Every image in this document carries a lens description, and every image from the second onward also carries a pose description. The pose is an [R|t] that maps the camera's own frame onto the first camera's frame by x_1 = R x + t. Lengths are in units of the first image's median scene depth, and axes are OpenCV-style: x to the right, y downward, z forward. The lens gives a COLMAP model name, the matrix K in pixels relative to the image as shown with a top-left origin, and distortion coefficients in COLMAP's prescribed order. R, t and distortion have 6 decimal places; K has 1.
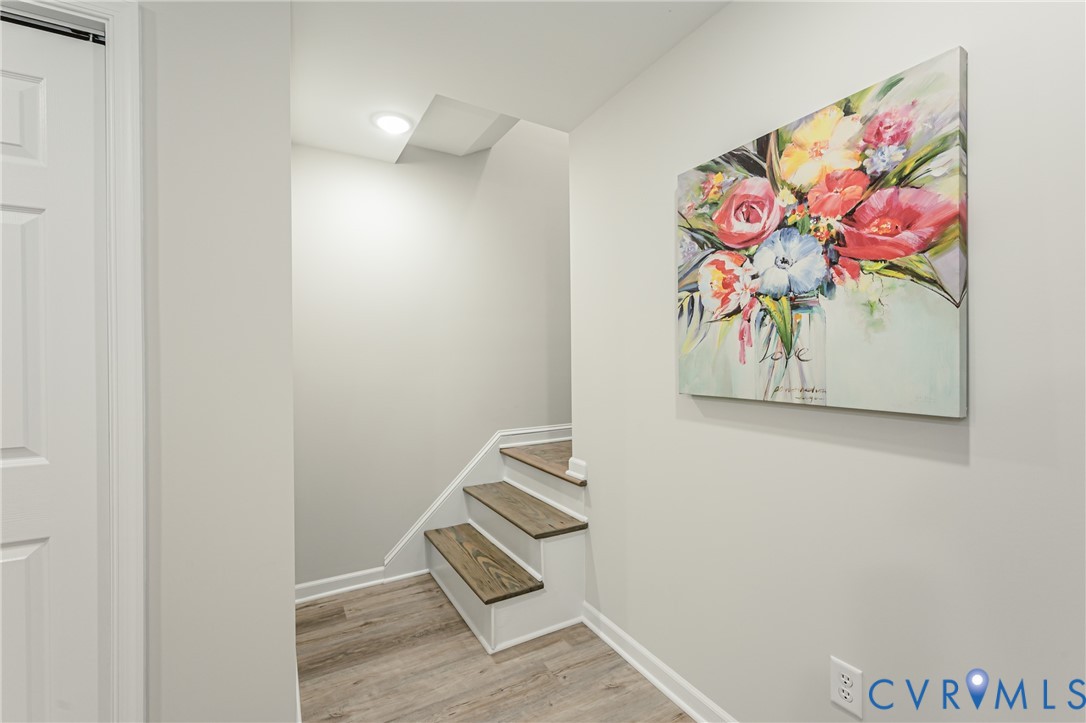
lens RADIAL K [[464.8, 0, 553.6], [0, 464.8, 361.2], [0, 0, 1]] dist [0.003349, 0.000534]
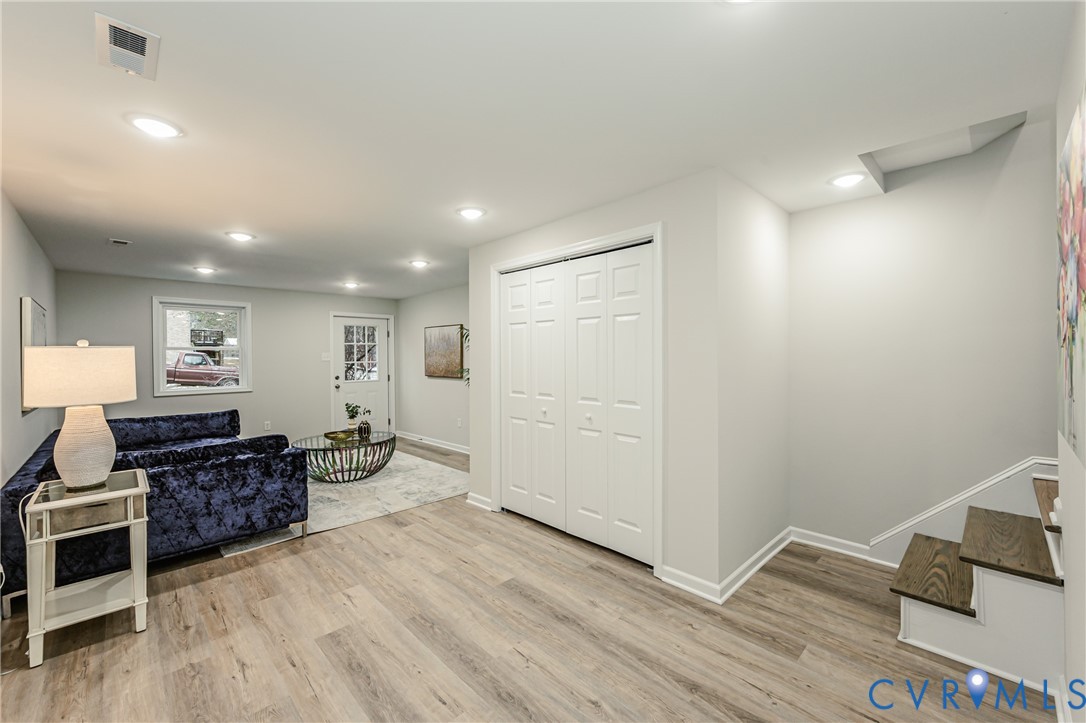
lens RADIAL K [[435.3, 0, 533.8], [0, 435.3, 356.5], [0, 0, 1]] dist [0.000011, 0.000196]
pose [[0.234479, 0.008370, -0.972085, 0.662869], [-0.001839, 0.999965, 0.008167, -0.054267], [0.972119, -0.000127, 0.234487, -0.090795]]
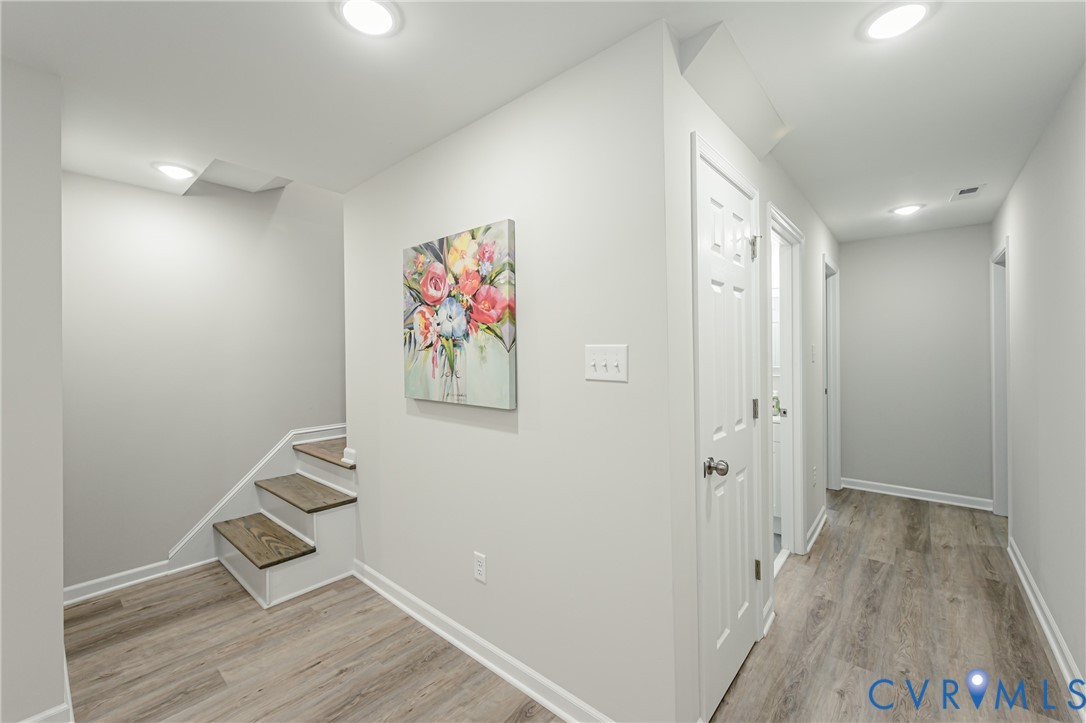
lens RADIAL K [[435.3, 0, 544.8], [0, 435.3, 352.4], [0, 0, 1]] dist [0.000011, 0.000196]
pose [[0.947177, -0.001040, 0.320710, 0.201681], [0.005066, 0.999918, -0.011720, -0.044347], [-0.320672, 0.012725, 0.947105, -0.360992]]
